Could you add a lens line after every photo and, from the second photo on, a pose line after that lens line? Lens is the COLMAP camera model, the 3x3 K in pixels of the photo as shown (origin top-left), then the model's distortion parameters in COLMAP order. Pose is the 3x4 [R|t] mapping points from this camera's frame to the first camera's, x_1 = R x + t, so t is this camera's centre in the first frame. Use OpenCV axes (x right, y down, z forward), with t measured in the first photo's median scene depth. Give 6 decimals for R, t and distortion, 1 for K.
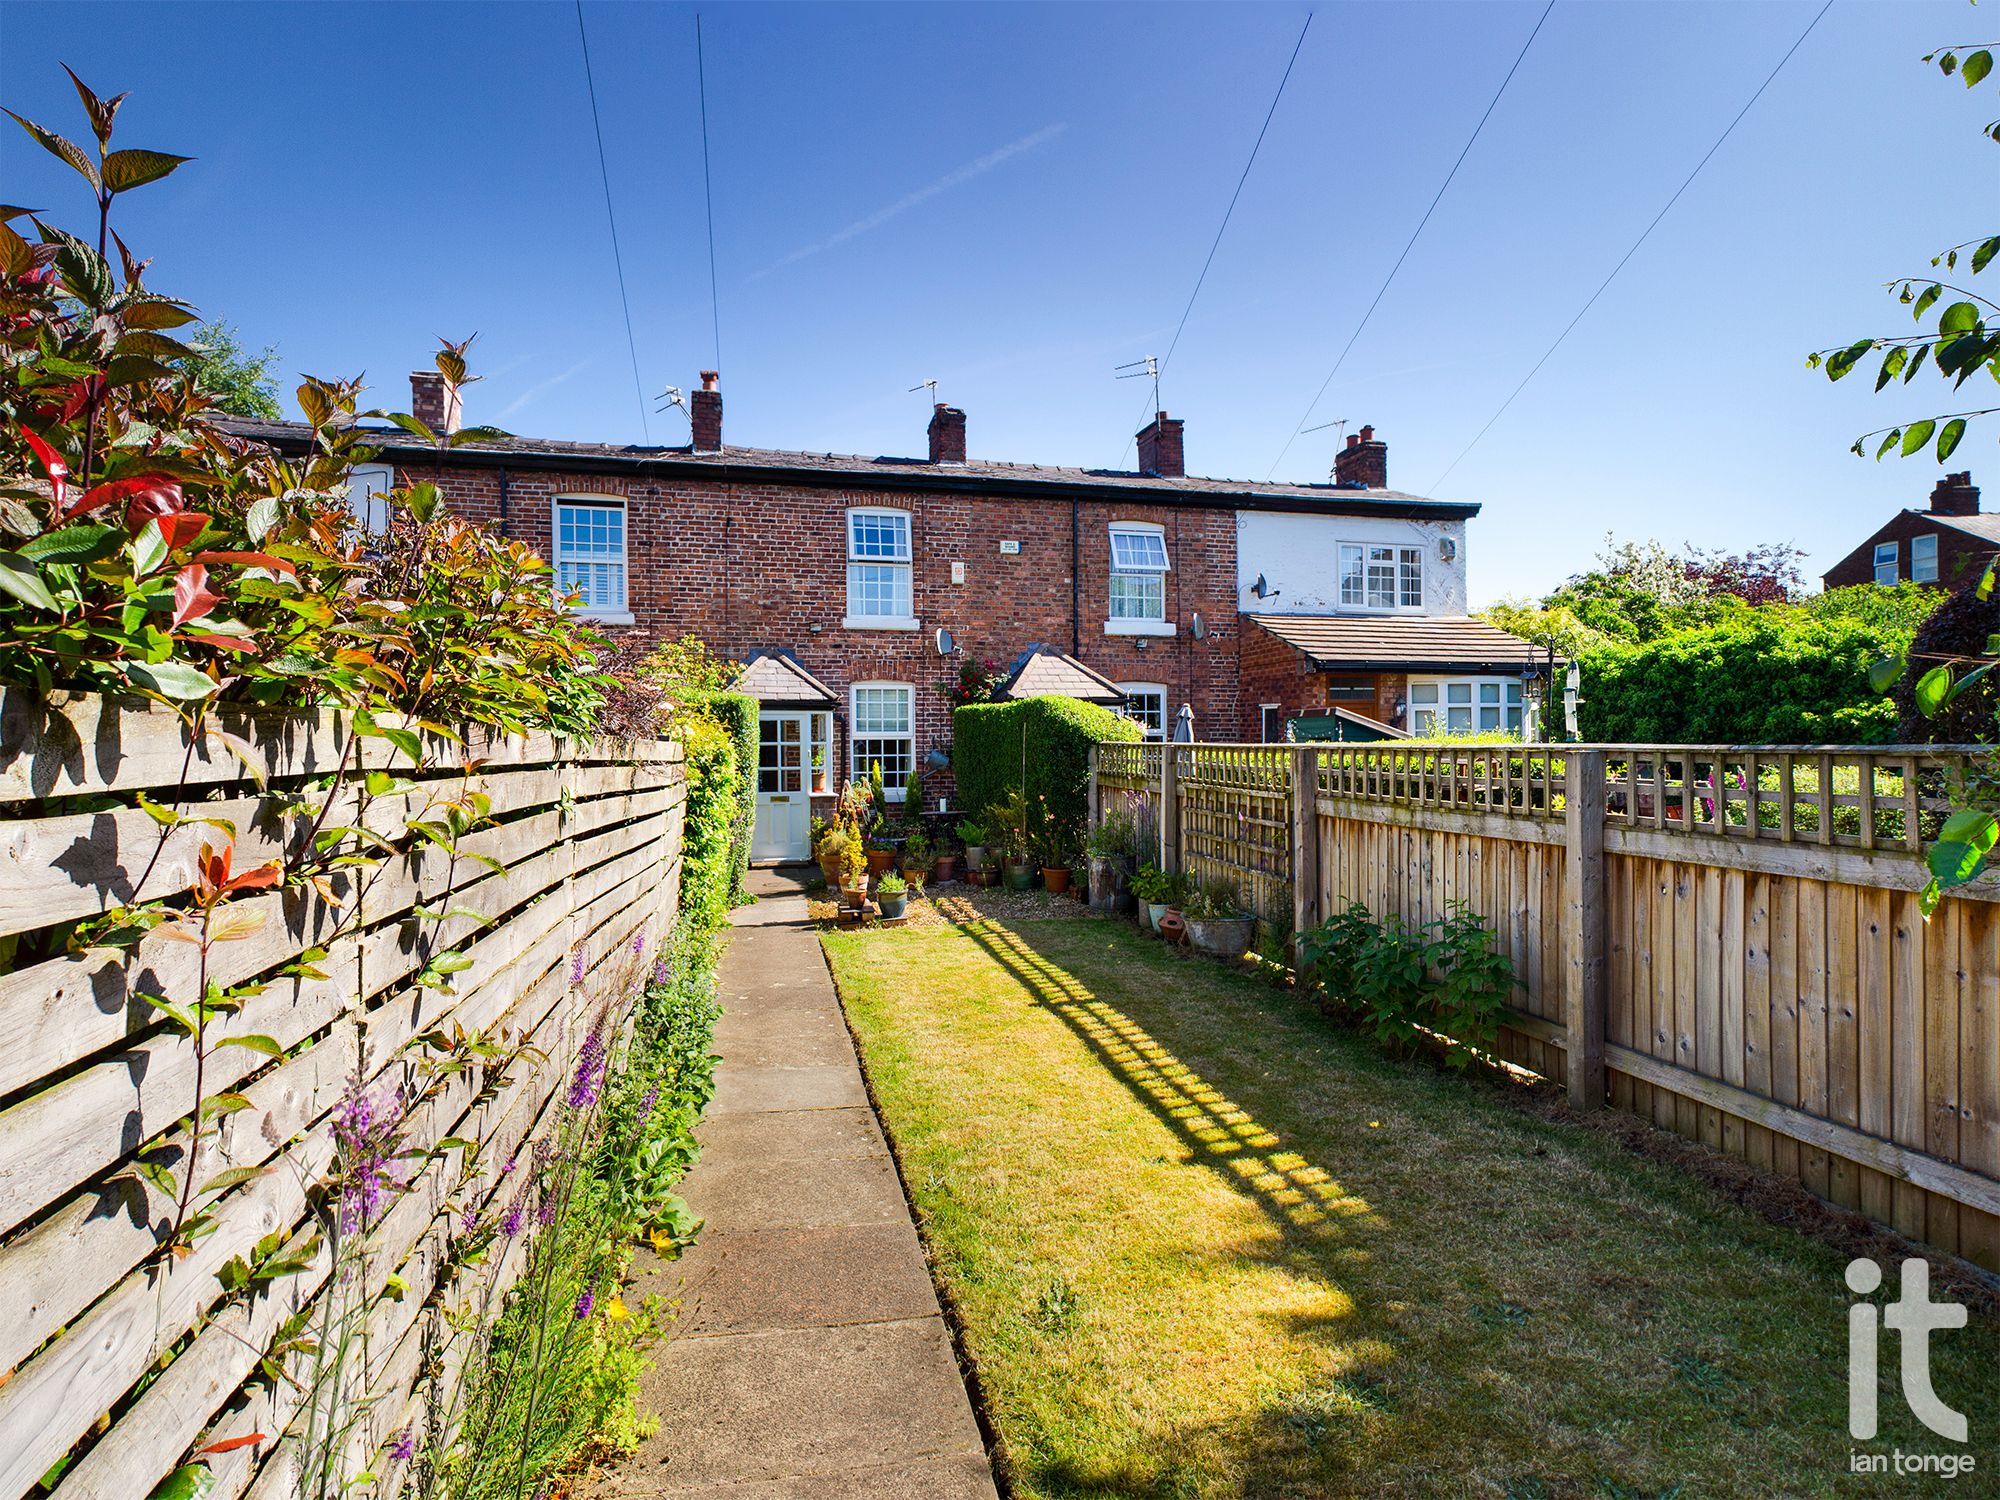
lens RADIAL K [[1060.4, 0, 1000.0], [0, 1060.4, 750.0], [0, 0, 1]] dist [-0.003620, 0.001196]
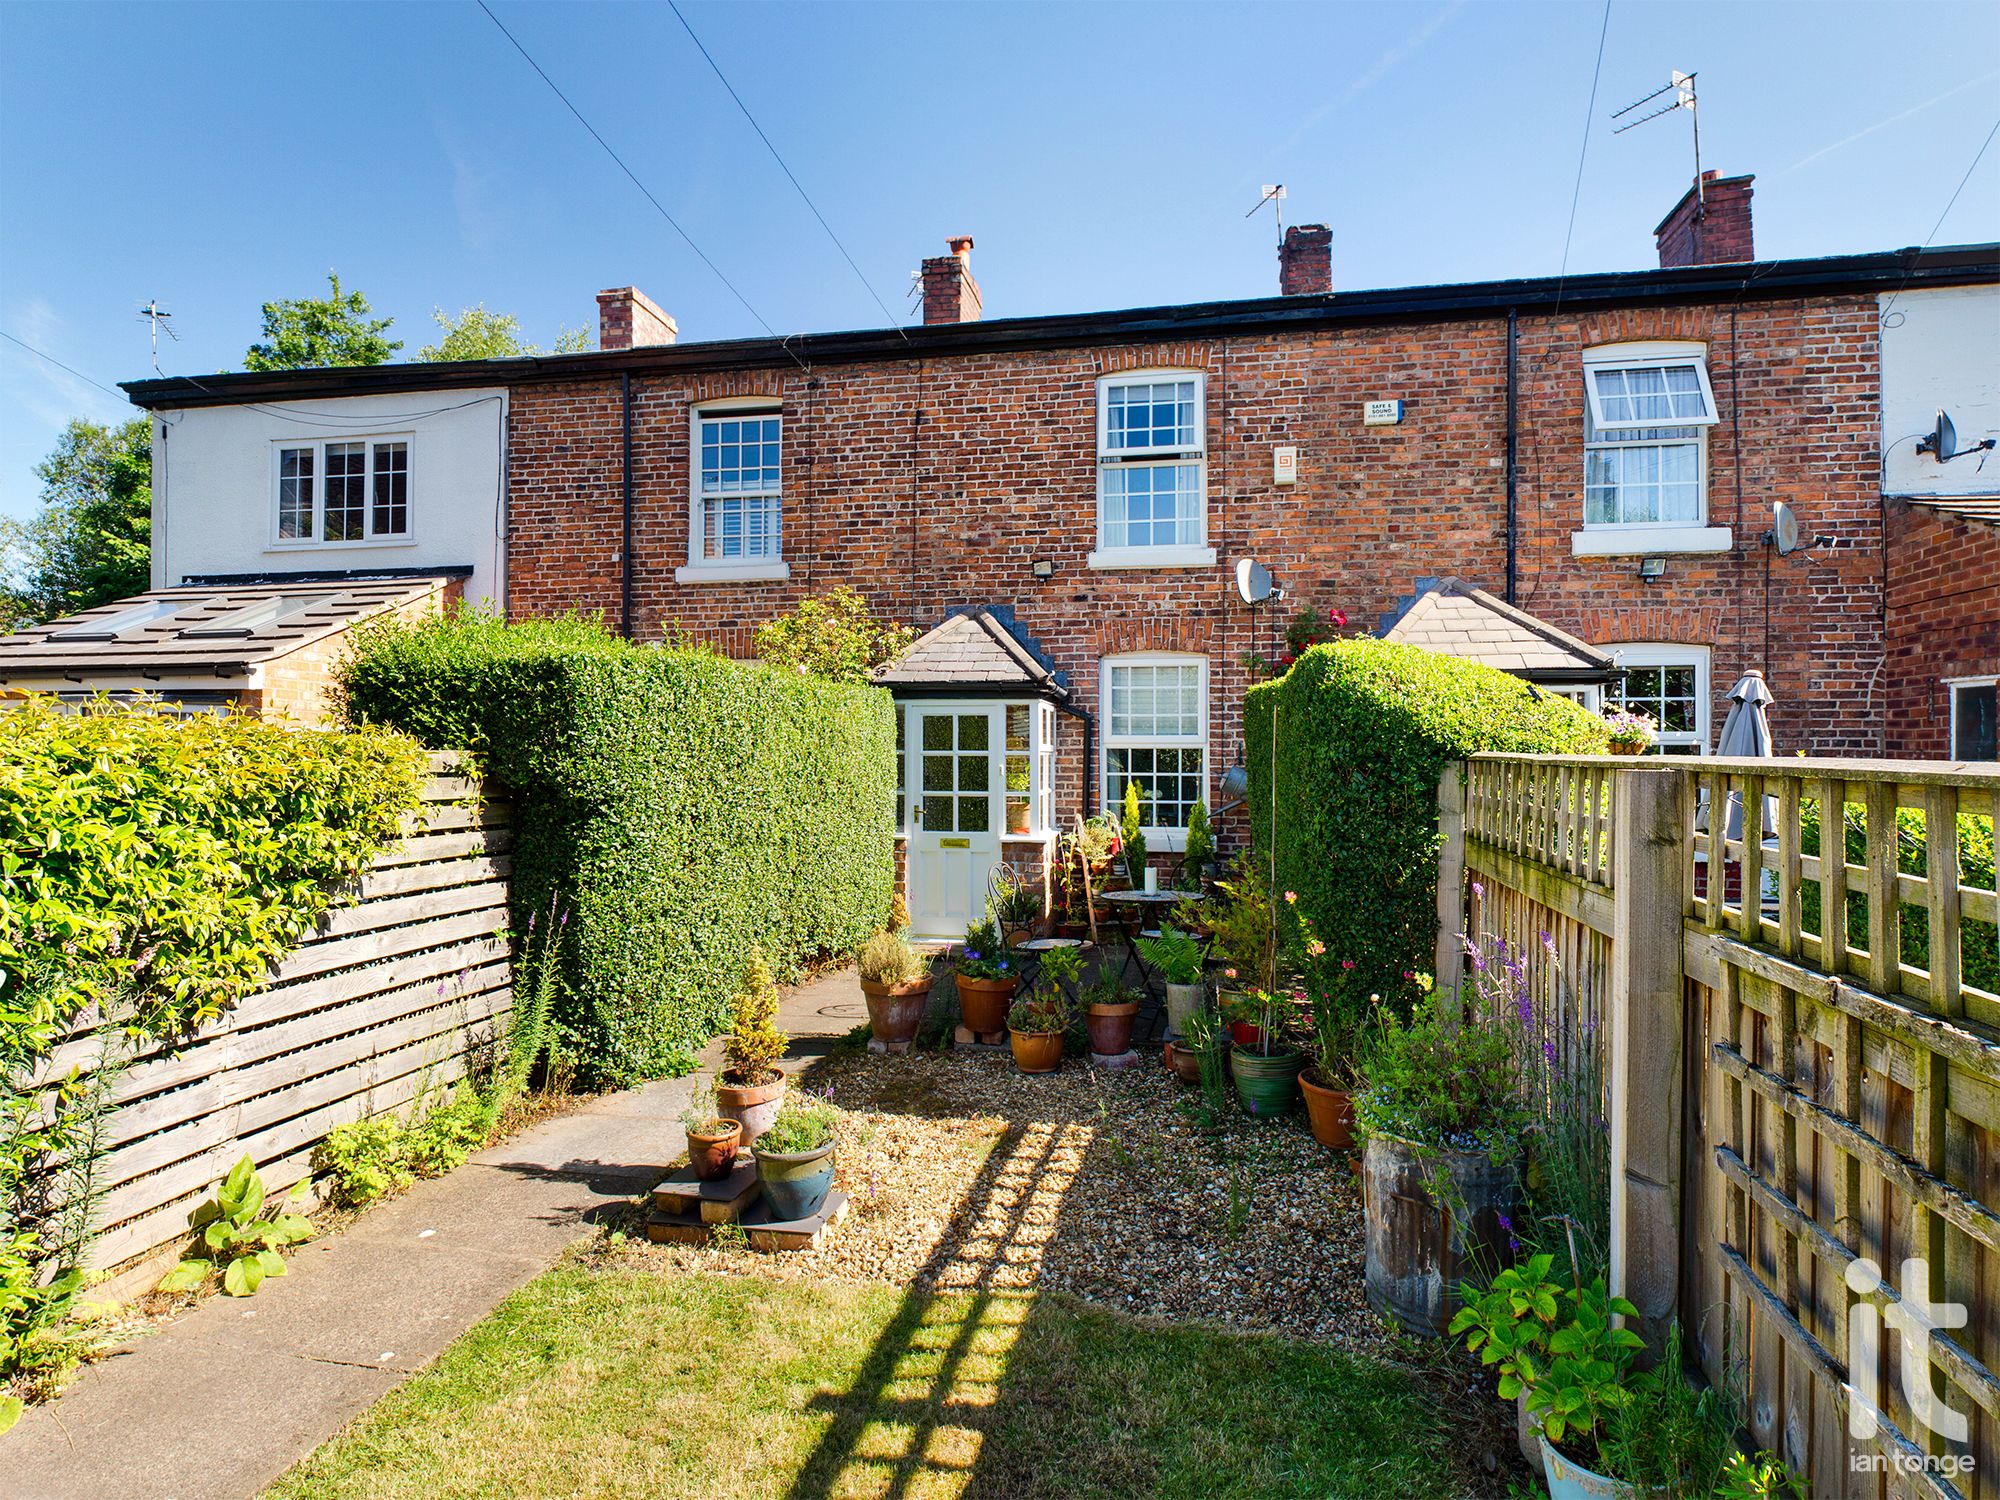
lens RADIAL K [[1060.4, 0, 1000.0], [0, 1060.4, 750.0], [0, 0, 1]] dist [-0.003620, 0.001196]
pose [[0.900486, 0.006769, -0.434832, 0.074839], [-0.011760, 0.999892, -0.008789, -0.002496], [0.434725, 0.013027, 0.900469, 0.409211]]
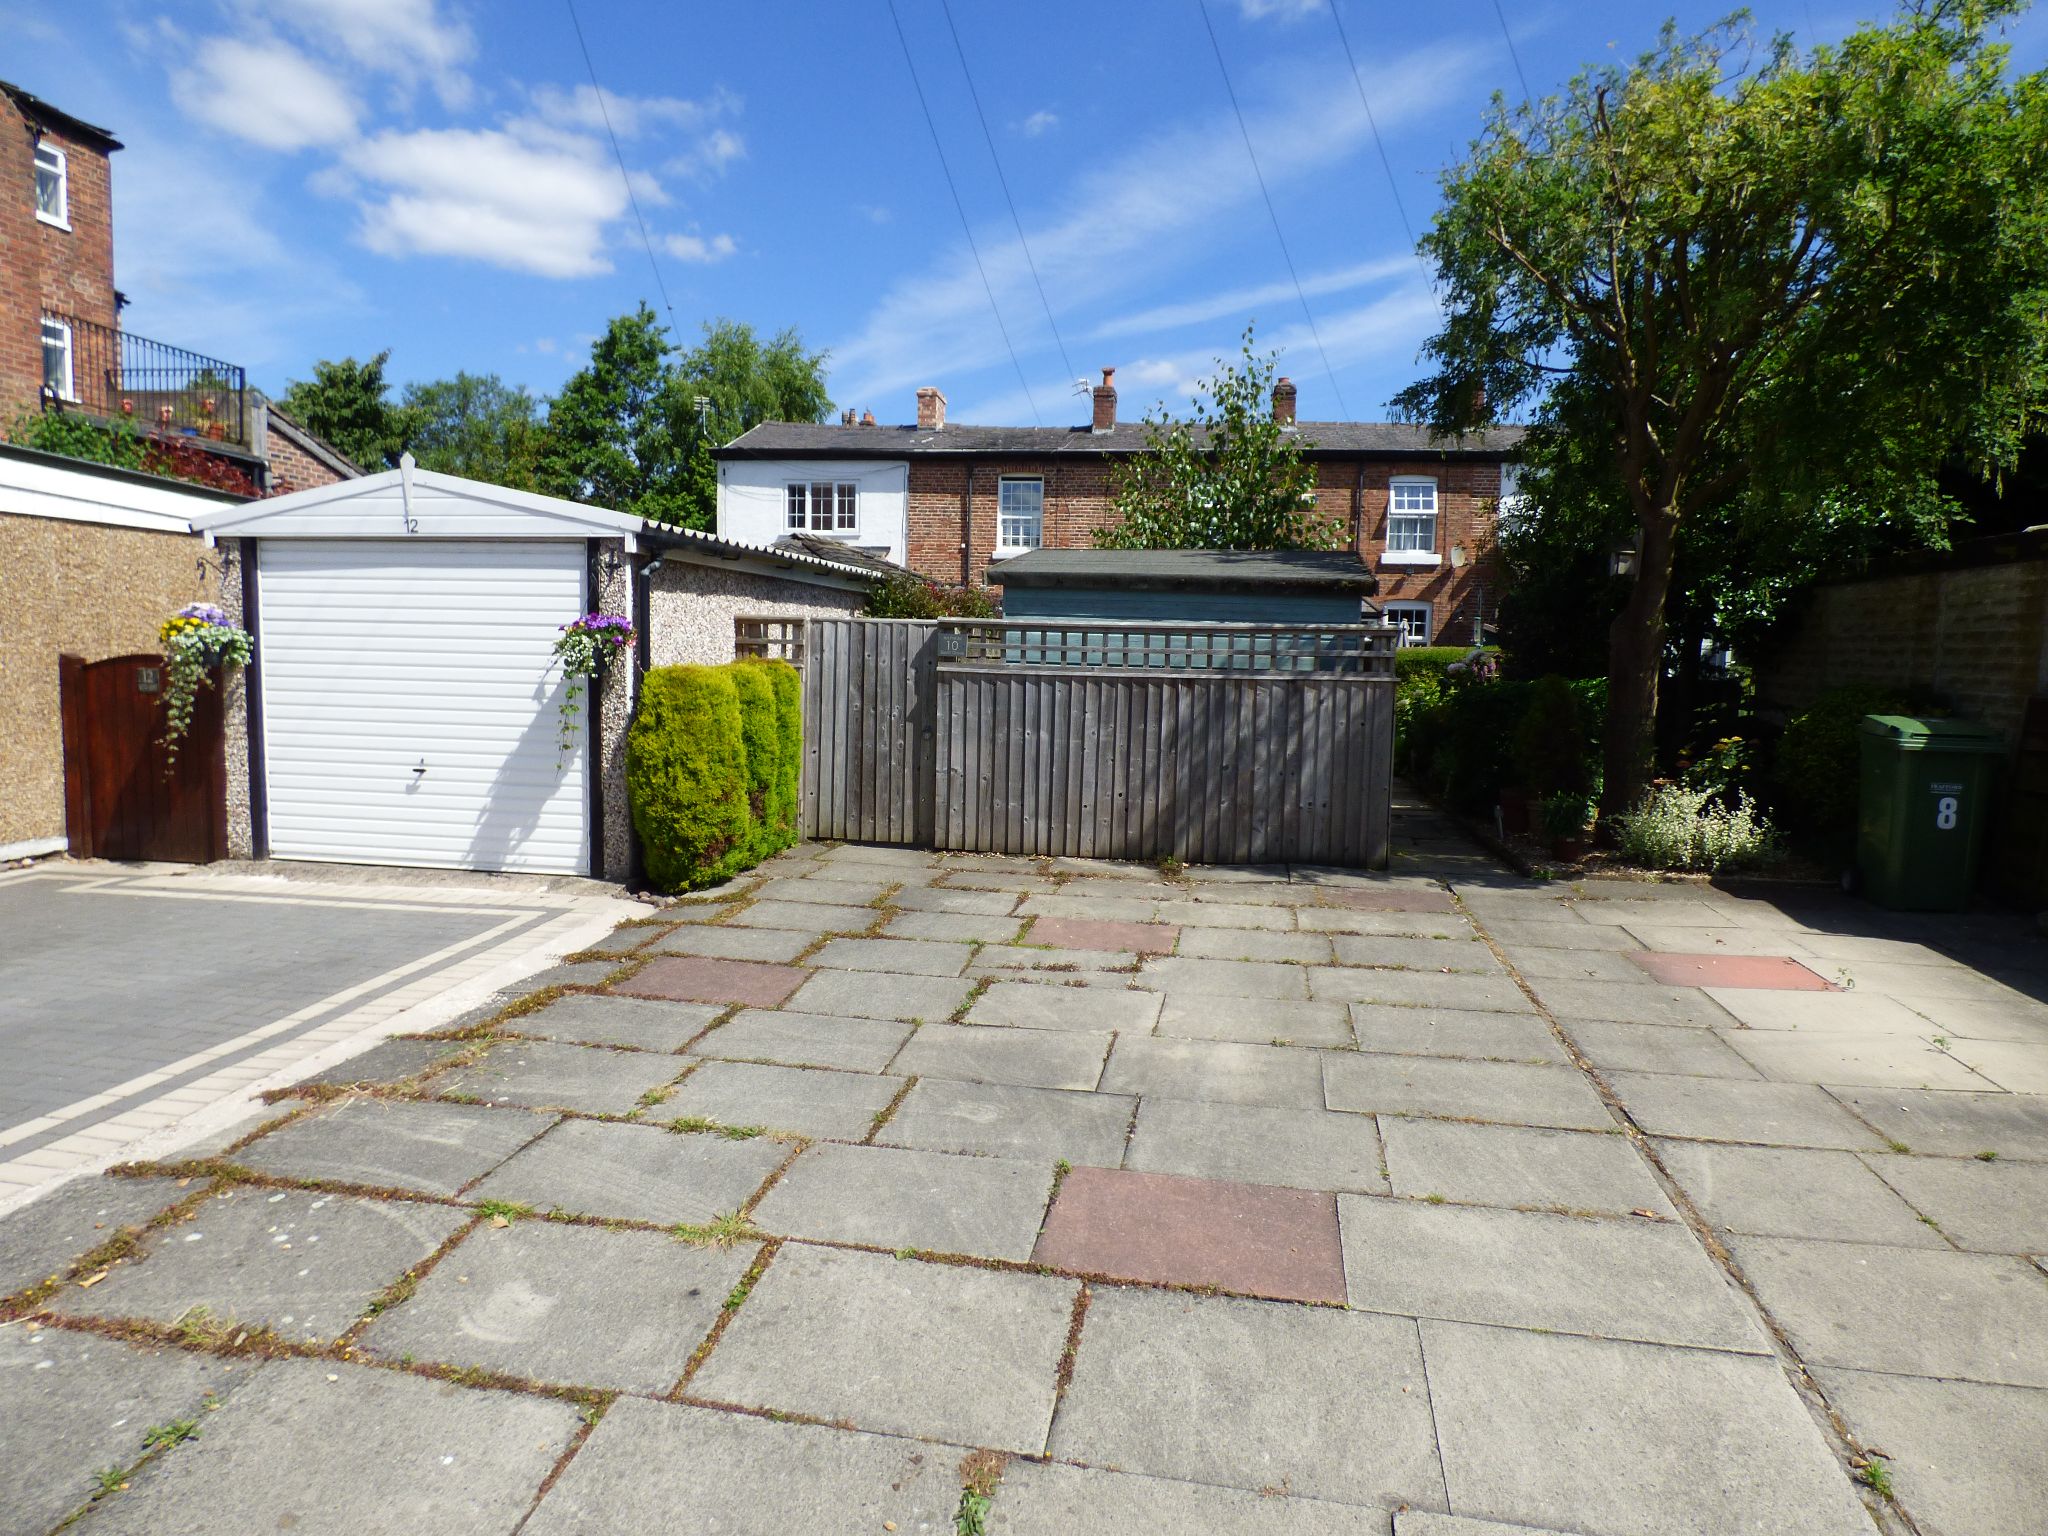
lens RADIAL K [[1271.1, 0, 1024.0], [0, 1271.1, 768.0], [0, 0, 1]] dist [0.000104, 0.000732]
pose [[0.922711, 0.065034, -0.379968, 0.321860], [-0.032916, 0.995359, 0.090429, 0.016354], [0.384086, -0.070933, 0.920569, -0.677418]]
